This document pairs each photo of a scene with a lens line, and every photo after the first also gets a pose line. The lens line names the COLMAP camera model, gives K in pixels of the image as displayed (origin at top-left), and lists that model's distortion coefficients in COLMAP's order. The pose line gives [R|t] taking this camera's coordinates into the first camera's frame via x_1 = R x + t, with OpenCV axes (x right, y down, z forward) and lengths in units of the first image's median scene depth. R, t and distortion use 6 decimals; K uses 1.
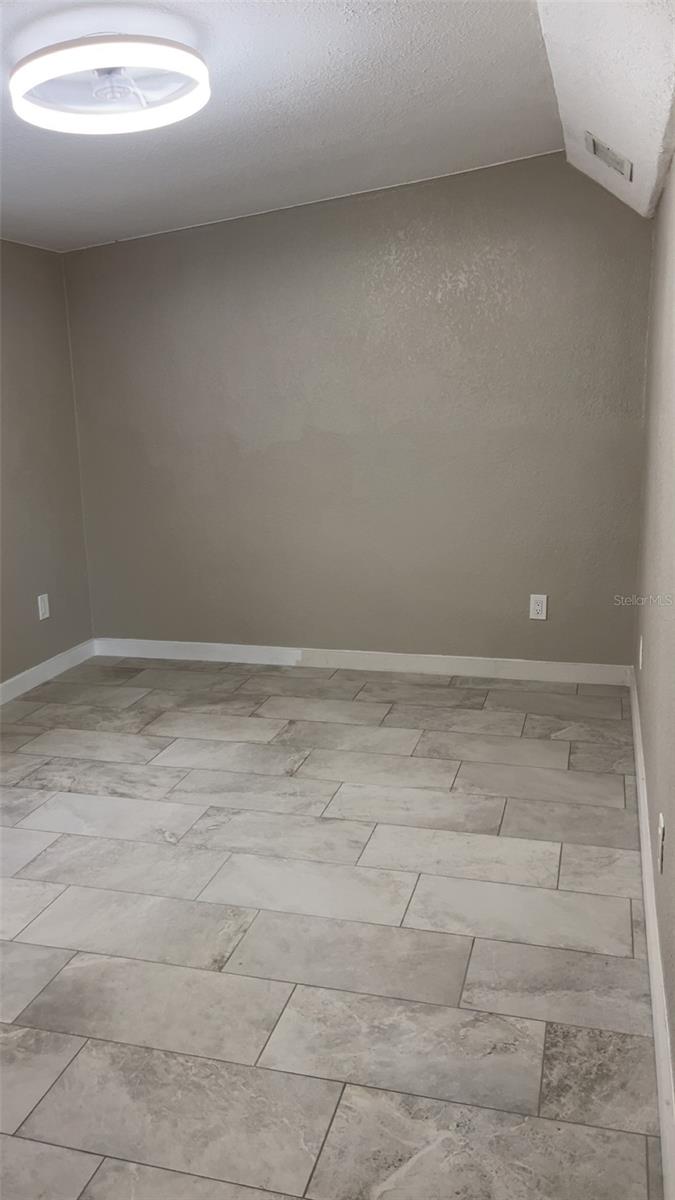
lens RADIAL K [[949.2, 0, 337.5], [0, 949.2, 600.0], [0, 0, 1]] dist [-0.001482, -0.007786]
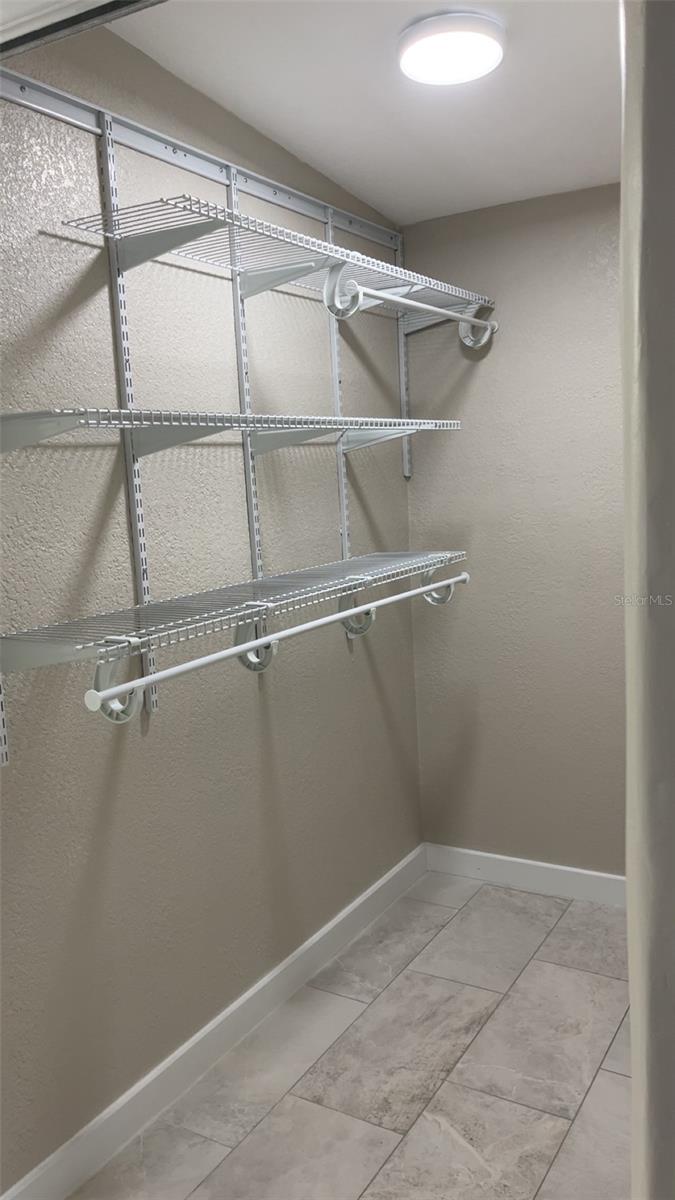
lens RADIAL K [[949.2, 0, 337.5], [0, 949.2, 600.0], [0, 0, 1]] dist [-0.001482, -0.007786]
pose [[0.260525, -0.122795, 0.957626, -0.841400], [0.251250, 0.966327, 0.055557, -0.148606], [-0.932202, 0.226129, 0.282604, 0.798932]]
